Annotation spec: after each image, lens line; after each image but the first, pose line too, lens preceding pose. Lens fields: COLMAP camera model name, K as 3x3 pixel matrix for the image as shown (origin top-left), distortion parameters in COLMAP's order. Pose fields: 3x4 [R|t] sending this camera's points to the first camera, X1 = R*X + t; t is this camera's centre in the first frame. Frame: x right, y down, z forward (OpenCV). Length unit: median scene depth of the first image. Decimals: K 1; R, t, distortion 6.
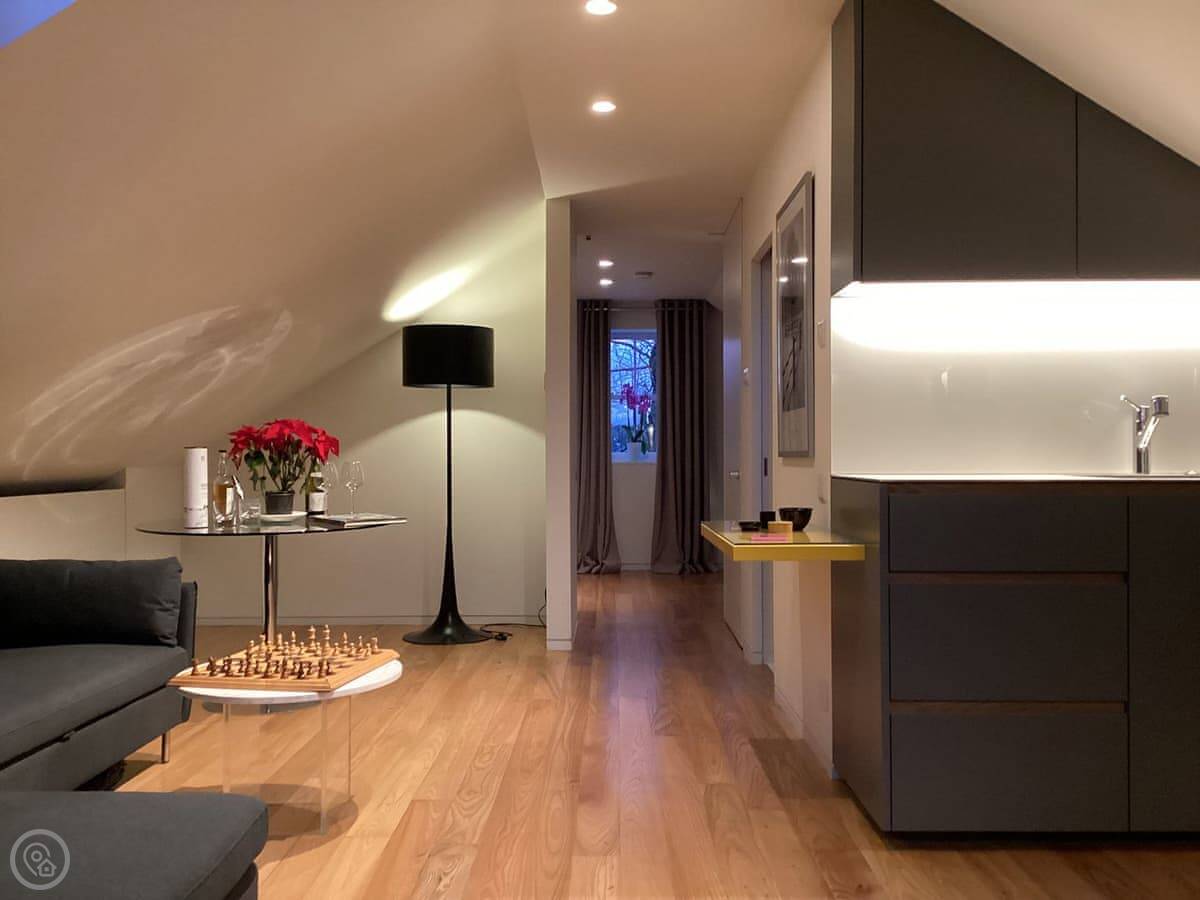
lens RADIAL K [[1073.0, 0, 605.7], [0, 1073.0, 448.0], [0, 0, 1]] dist [0.114747, -0.215247]
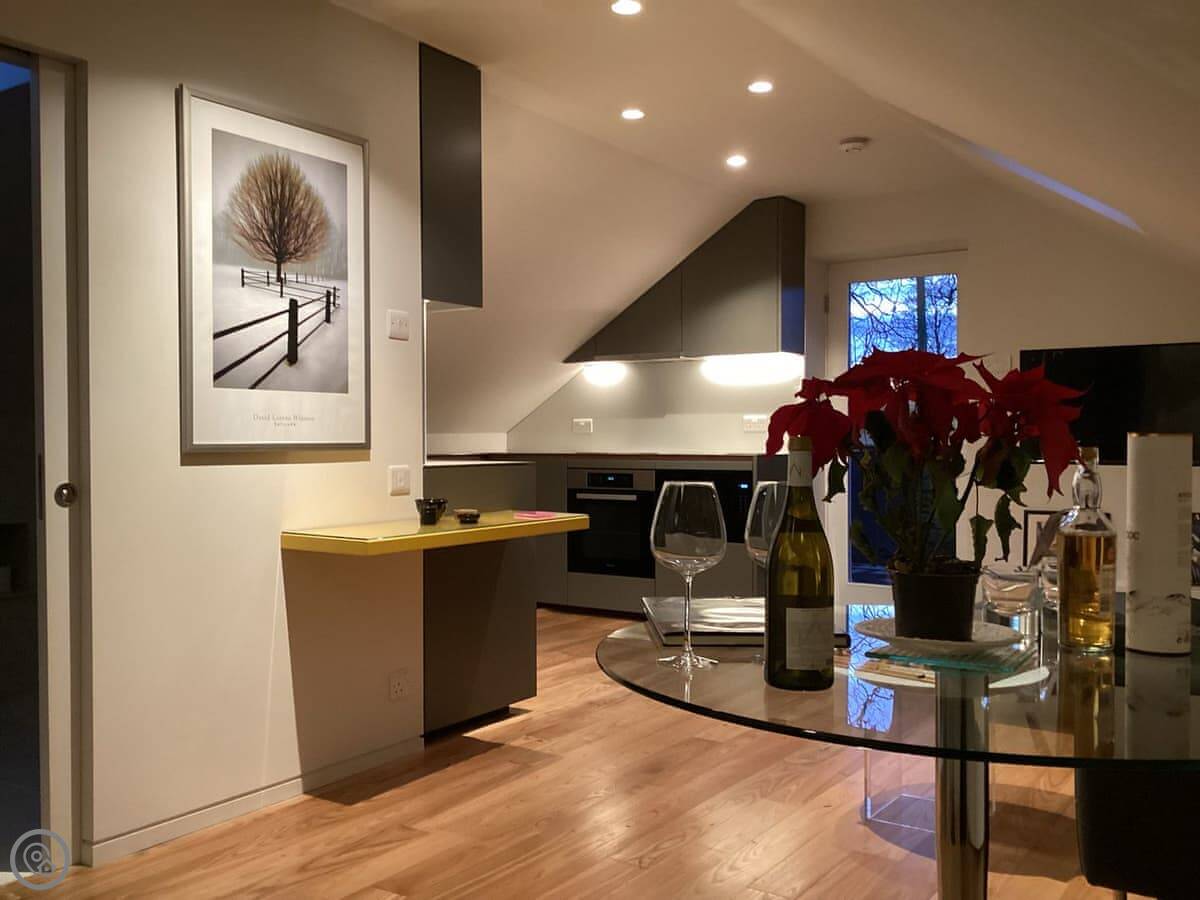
lens RADIAL K [[1073.0, 0, 605.7], [0, 1073.0, 448.0], [0, 0, 1]] dist [0.114747, -0.215247]
pose [[-0.829231, 0.000594, 0.558906, -0.435623], [0.000719, 1.000000, 0.000004, 0.006124], [-0.558905, 0.000405, -0.829231, 1.446041]]
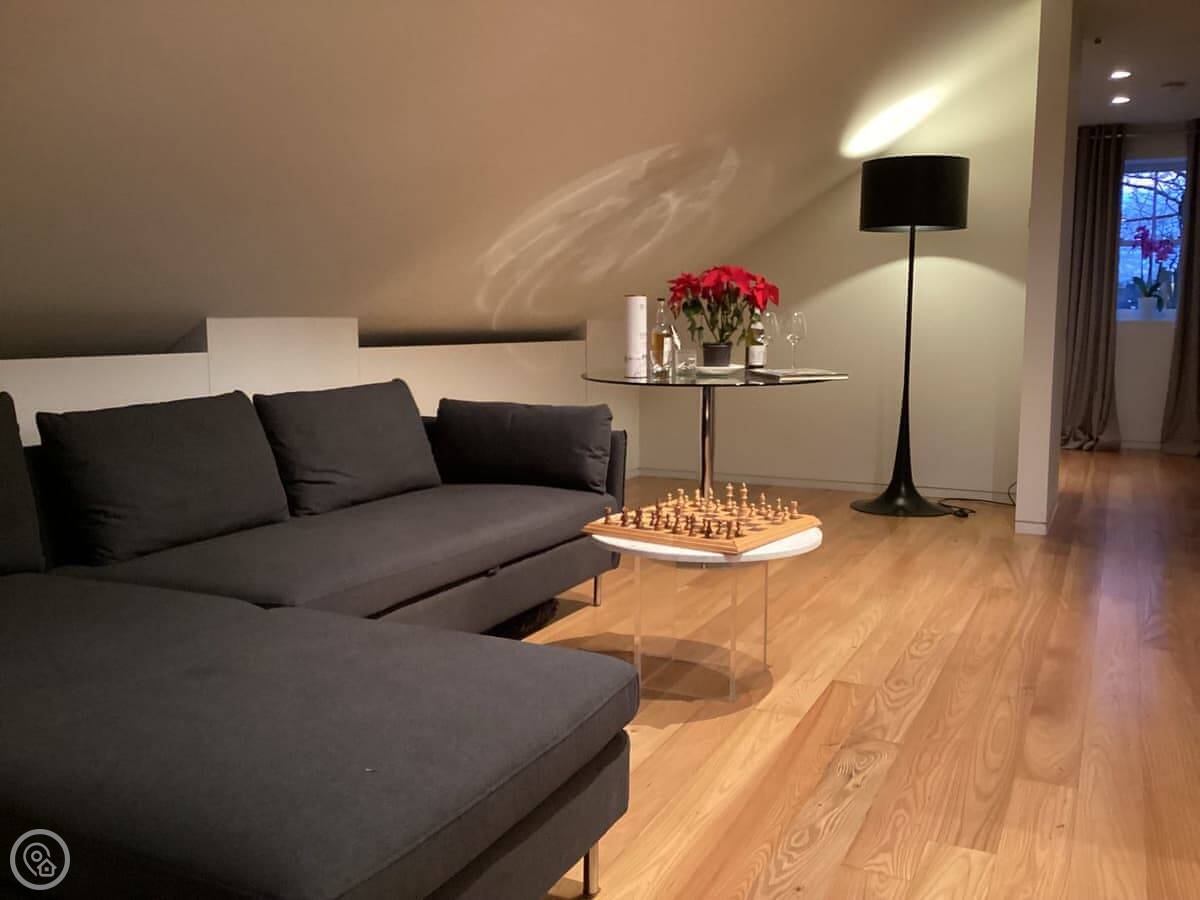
lens RADIAL K [[1080.7, 0, 600.0], [0, 1080.7, 450.0], [0, 0, 1]] dist [0.100143, -0.184266]
pose [[0.905556, 0.056131, -0.420497, 0.013192], [-0.002941, 0.992015, 0.126087, 0.014905], [0.424216, -0.112942, 0.898490, 0.094055]]
